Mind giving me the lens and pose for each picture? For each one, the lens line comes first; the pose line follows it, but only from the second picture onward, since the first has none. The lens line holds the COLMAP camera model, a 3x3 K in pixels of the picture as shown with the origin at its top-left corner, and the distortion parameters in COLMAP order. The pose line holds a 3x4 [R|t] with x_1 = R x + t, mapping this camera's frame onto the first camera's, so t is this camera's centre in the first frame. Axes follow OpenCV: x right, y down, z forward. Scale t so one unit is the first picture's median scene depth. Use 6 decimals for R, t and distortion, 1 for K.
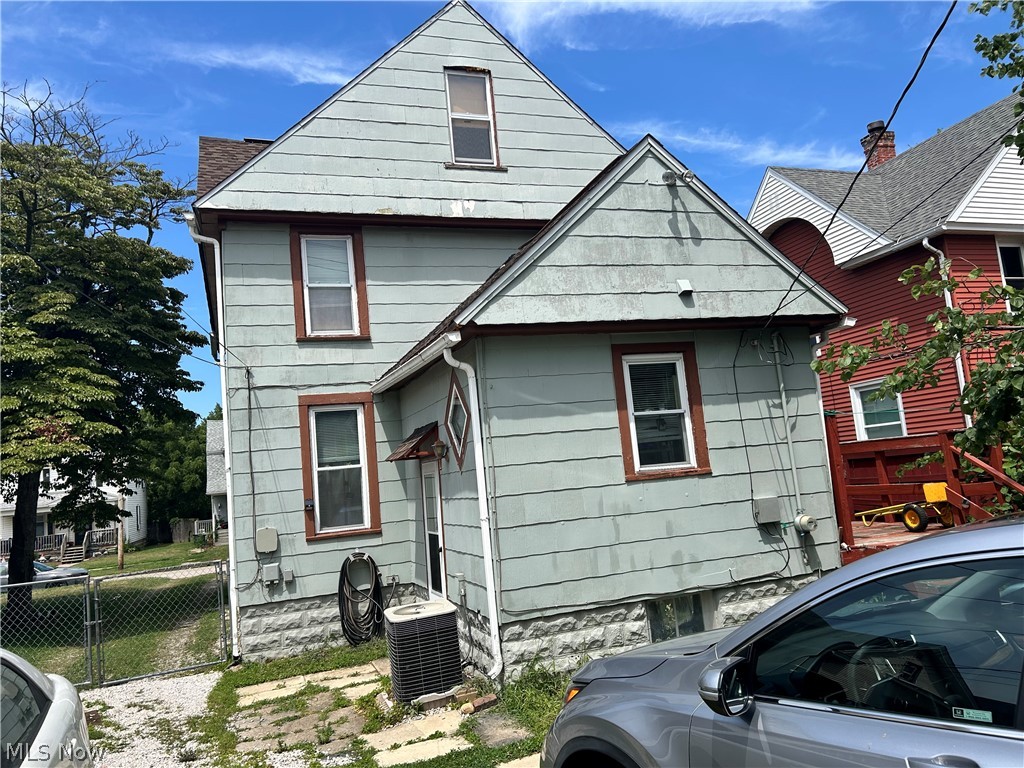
lens RADIAL K [[770.8, 0, 512.0], [0, 770.8, 384.0], [0, 0, 1]] dist [0.066003, -0.082732]
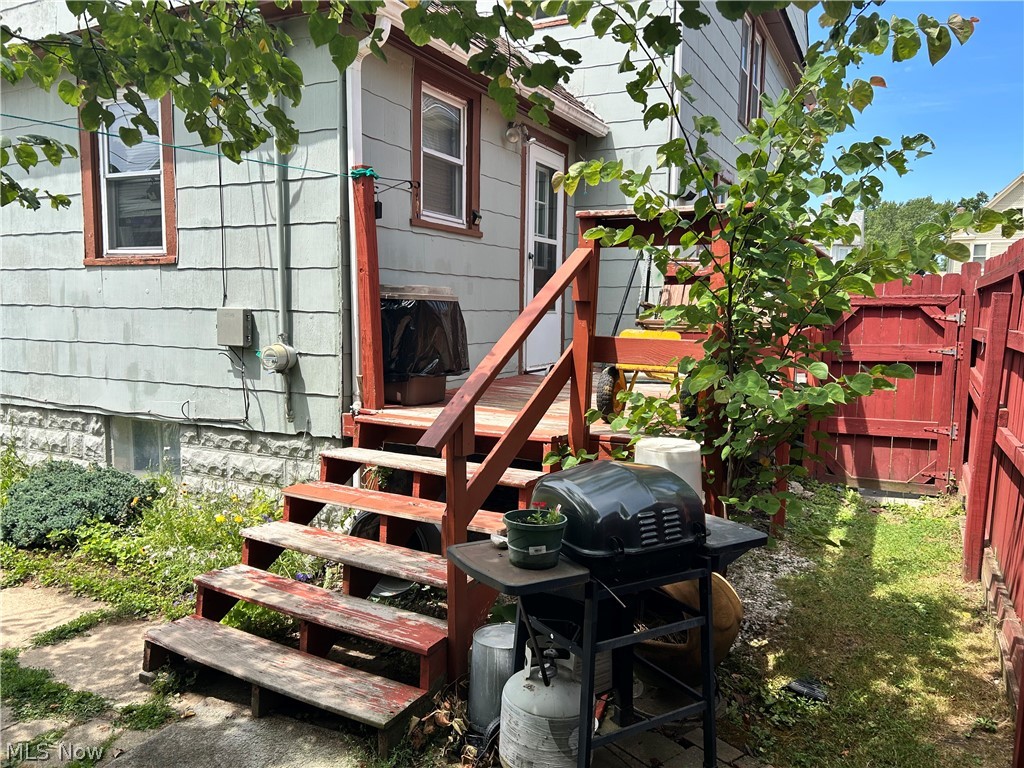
lens RADIAL K [[770.8, 0, 512.0], [0, 770.8, 384.0], [0, 0, 1]] dist [0.066003, -0.082732]
pose [[0.675736, 0.173290, -0.716486, 1.002592], [0.012339, 0.969180, 0.246045, 0.052560], [0.737041, -0.175102, 0.652771, 0.767050]]
